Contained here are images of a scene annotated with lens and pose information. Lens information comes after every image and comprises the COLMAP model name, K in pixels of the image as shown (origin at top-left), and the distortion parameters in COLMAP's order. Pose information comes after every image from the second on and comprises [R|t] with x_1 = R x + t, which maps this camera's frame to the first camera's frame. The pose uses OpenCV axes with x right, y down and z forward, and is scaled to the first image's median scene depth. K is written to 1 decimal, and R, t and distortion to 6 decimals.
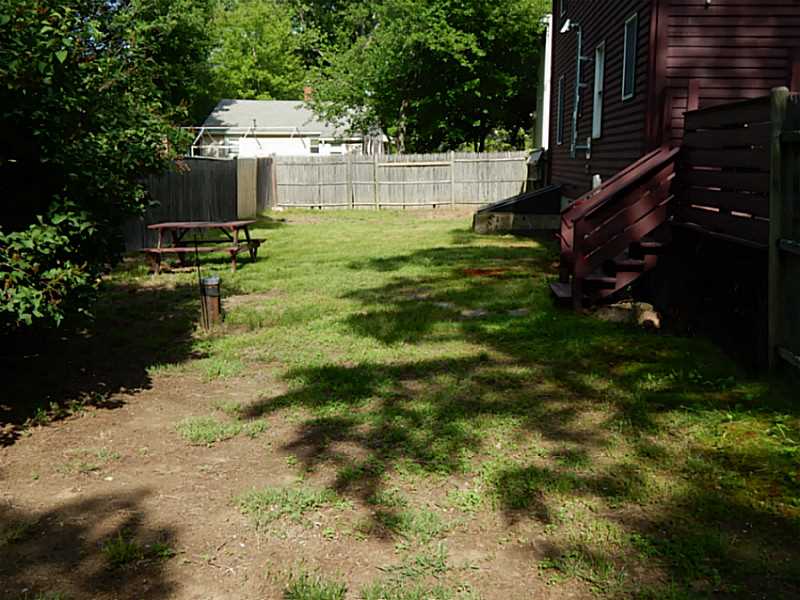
lens RADIAL K [[904.1, 0, 399.3], [0, 904.1, 299.0], [0, 0, 1]] dist [0.003922, 0.000000]
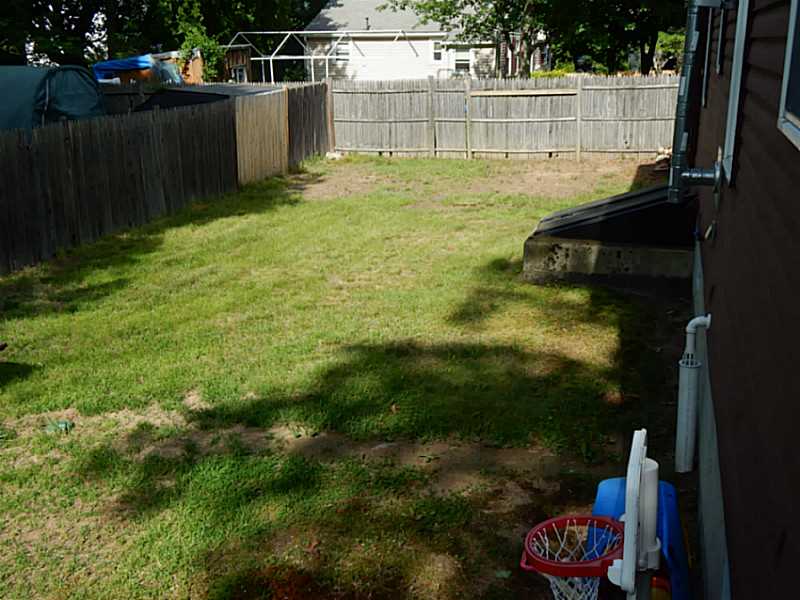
lens RADIAL K [[904.1, 0, 401.1], [0, 904.1, 299.4], [0, 0, 1]] dist [0.003922, 0.000000]
pose [[0.976024, 0.048483, -0.212192, 0.113495], [-0.021799, 0.991748, 0.126333, -0.111834], [0.216566, -0.118679, 0.969028, 0.421226]]
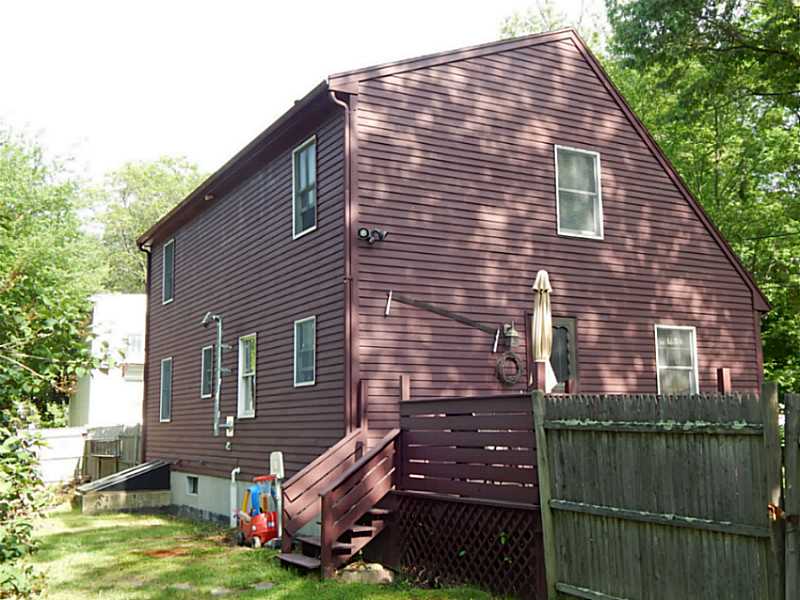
lens RADIAL K [[904.1, 0, 400.1], [0, 904.1, 301.9], [0, 0, 1]] dist [0.003922, 0.000000]
pose [[0.842496, 0.057594, 0.535614, -0.144205], [0.099373, 0.960590, -0.259601, -0.006003], [-0.529457, 0.271939, 0.803570, -0.014296]]
